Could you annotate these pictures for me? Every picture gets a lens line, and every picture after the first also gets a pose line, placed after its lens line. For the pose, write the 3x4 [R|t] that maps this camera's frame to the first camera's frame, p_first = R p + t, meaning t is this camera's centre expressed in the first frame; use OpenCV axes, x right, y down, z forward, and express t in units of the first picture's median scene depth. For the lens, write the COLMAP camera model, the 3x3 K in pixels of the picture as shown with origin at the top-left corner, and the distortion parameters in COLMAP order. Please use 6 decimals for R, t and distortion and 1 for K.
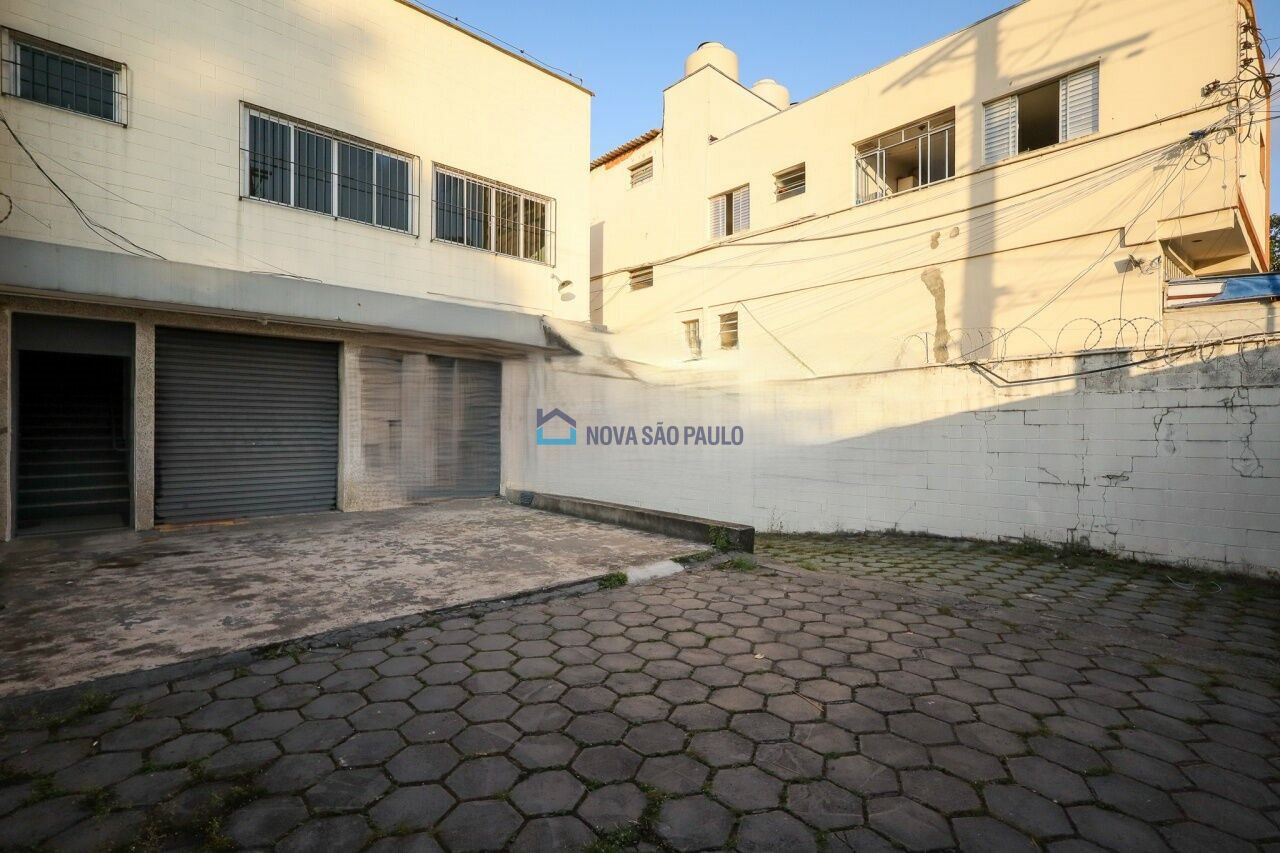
lens RADIAL K [[602.4, 0, 635.7], [0, 602.4, 426.1], [0, 0, 1]] dist [-0.002489, 0.000334]
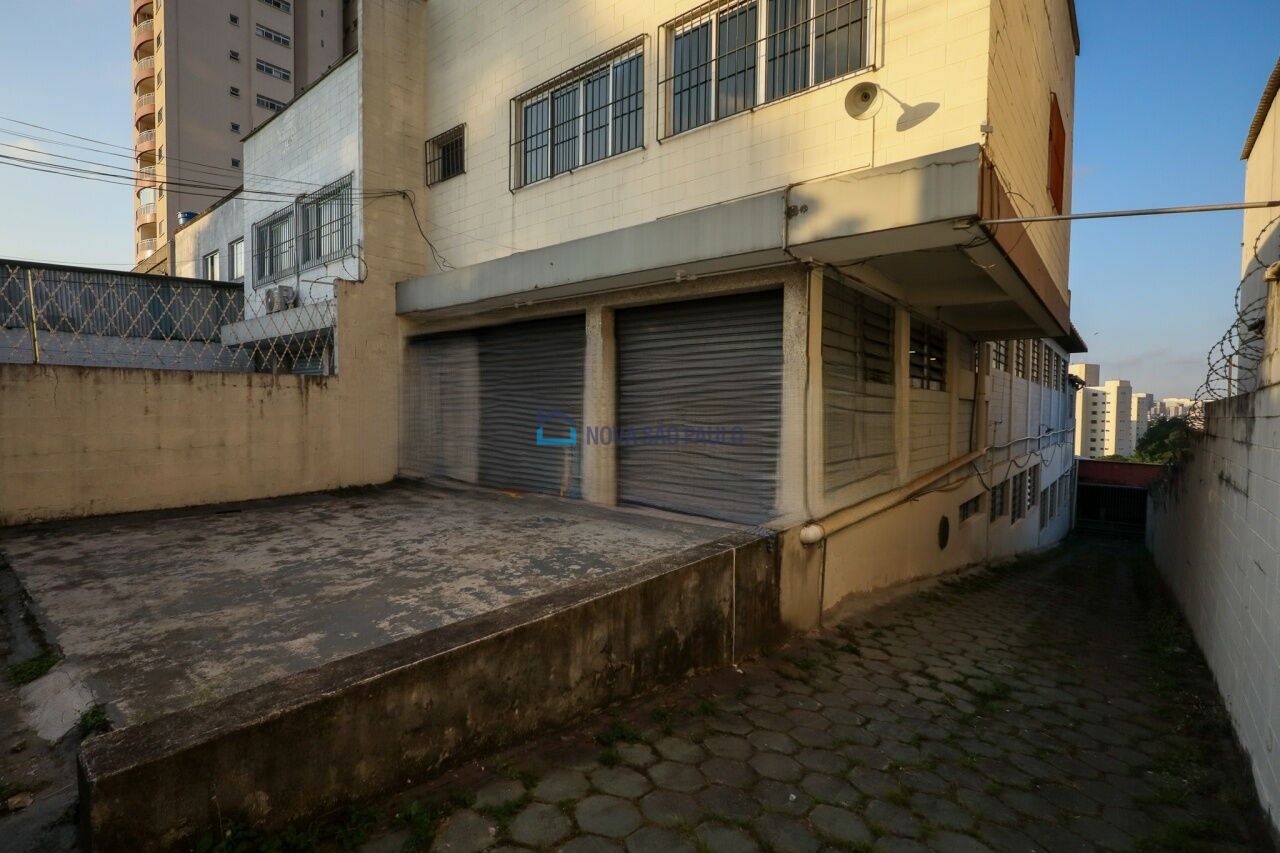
lens RADIAL K [[602.4, 0, 638.4], [0, 602.4, 426.7], [0, 0, 1]] dist [-0.002489, 0.000334]
pose [[0.144374, 0.025897, -0.989184, 0.656390], [-0.012232, 0.999628, 0.024385, 0.008584], [0.989448, 0.008579, 0.144637, 1.624602]]
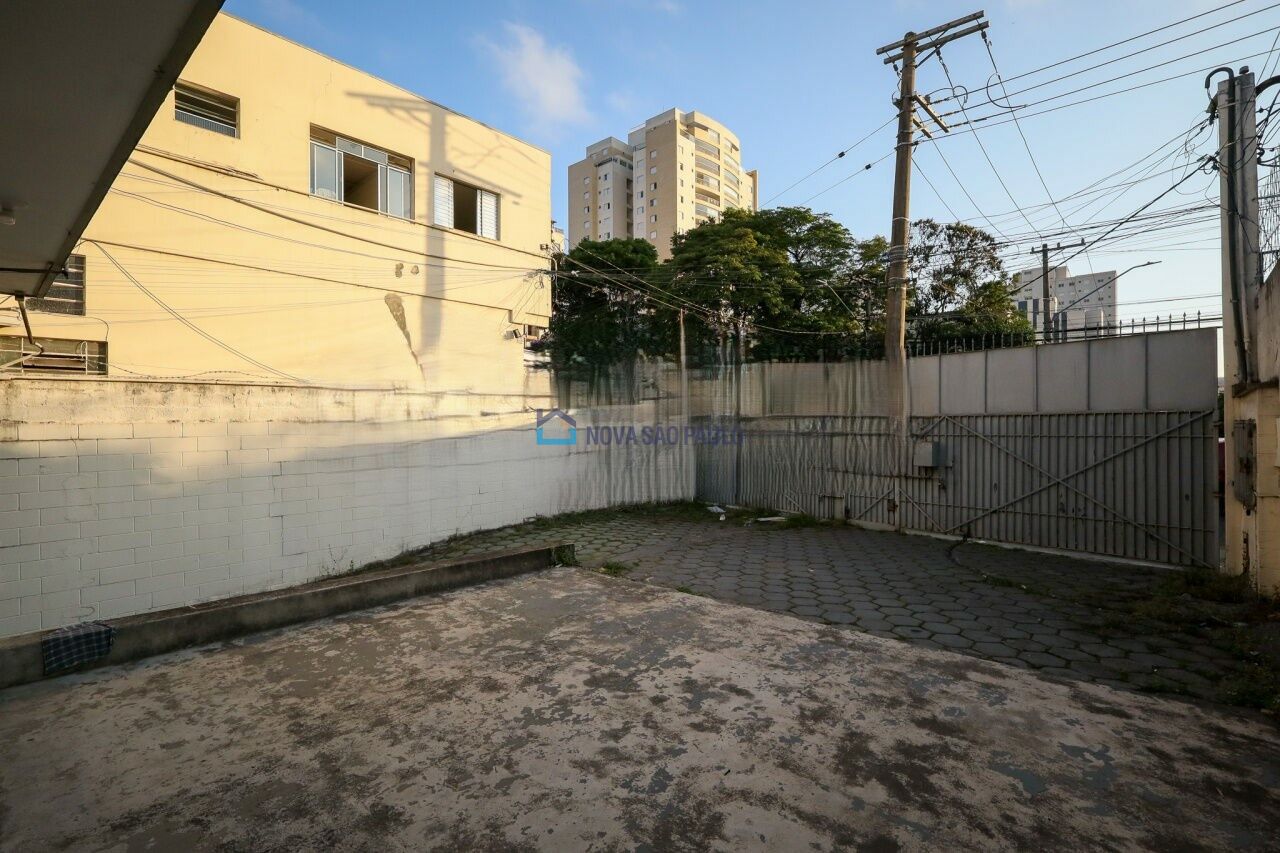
lens RADIAL K [[602.4, 0, 639.6], [0, 602.4, 424.0], [0, 0, 1]] dist [-0.002489, 0.000334]
pose [[-0.111071, -0.001107, 0.993812, -1.222174], [0.002882, 0.999995, 0.001436, -0.058455], [-0.993808, 0.003024, -0.111067, 1.329085]]
